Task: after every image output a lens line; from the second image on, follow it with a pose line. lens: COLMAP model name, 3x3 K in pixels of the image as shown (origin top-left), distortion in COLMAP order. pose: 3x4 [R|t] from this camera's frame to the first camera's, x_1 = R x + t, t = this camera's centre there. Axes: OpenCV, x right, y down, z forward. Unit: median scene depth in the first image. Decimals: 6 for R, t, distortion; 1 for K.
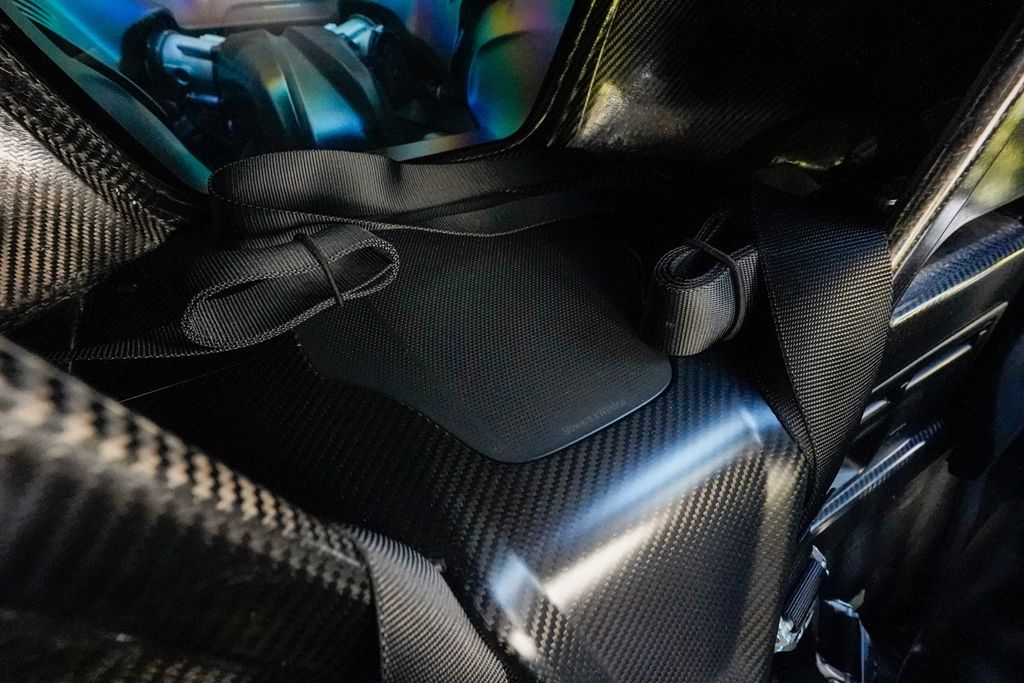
lens RADIAL K [[469.0, 0, 511.2], [0, 469.0, 346.6], [0, 0, 1]] dist [-0.022802, 0.014225]
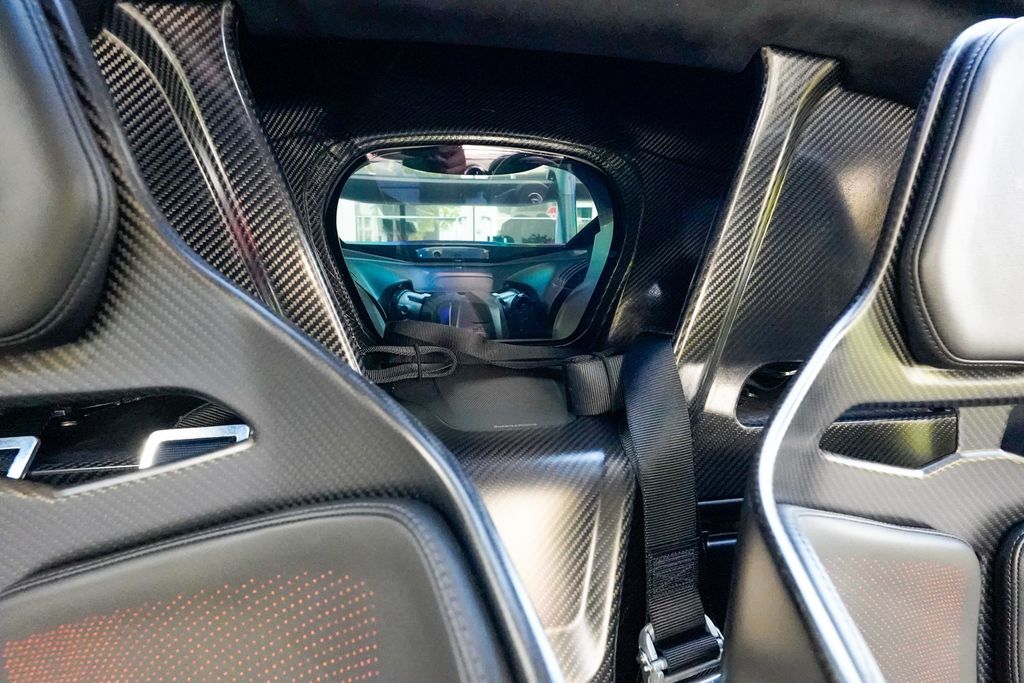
lens RADIAL K [[469.0, 0, 511.2], [0, 469.0, 346.6], [0, 0, 1]] dist [-0.022802, 0.014225]
pose [[0.933243, 0.068239, -0.352706, 0.300216], [-0.245863, 0.837165, -0.488575, 0.298390], [0.261933, 0.542677, 0.798056, -0.232460]]
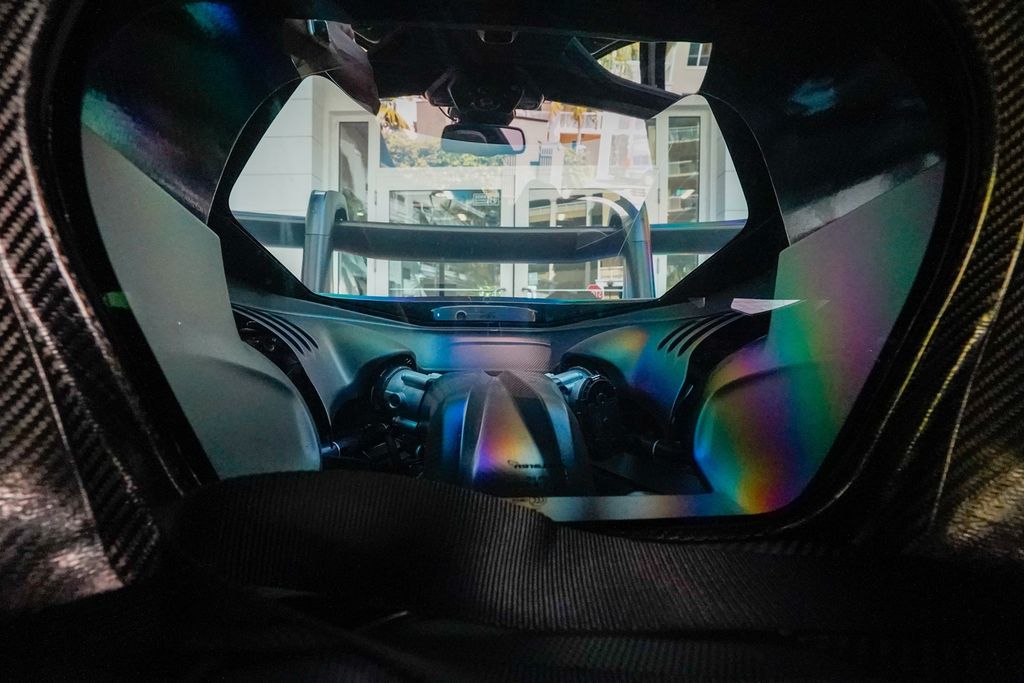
lens RADIAL K [[470.8, 0, 508.9], [0, 470.8, 348.1], [0, 0, 1]] dist [-0.026231, 0.012767]
pose [[0.898990, 0.014993, -0.437713, -0.032678], [-0.300194, 0.748812, -0.590901, -0.133181], [0.318906, 0.662613, 0.677675, 0.298951]]
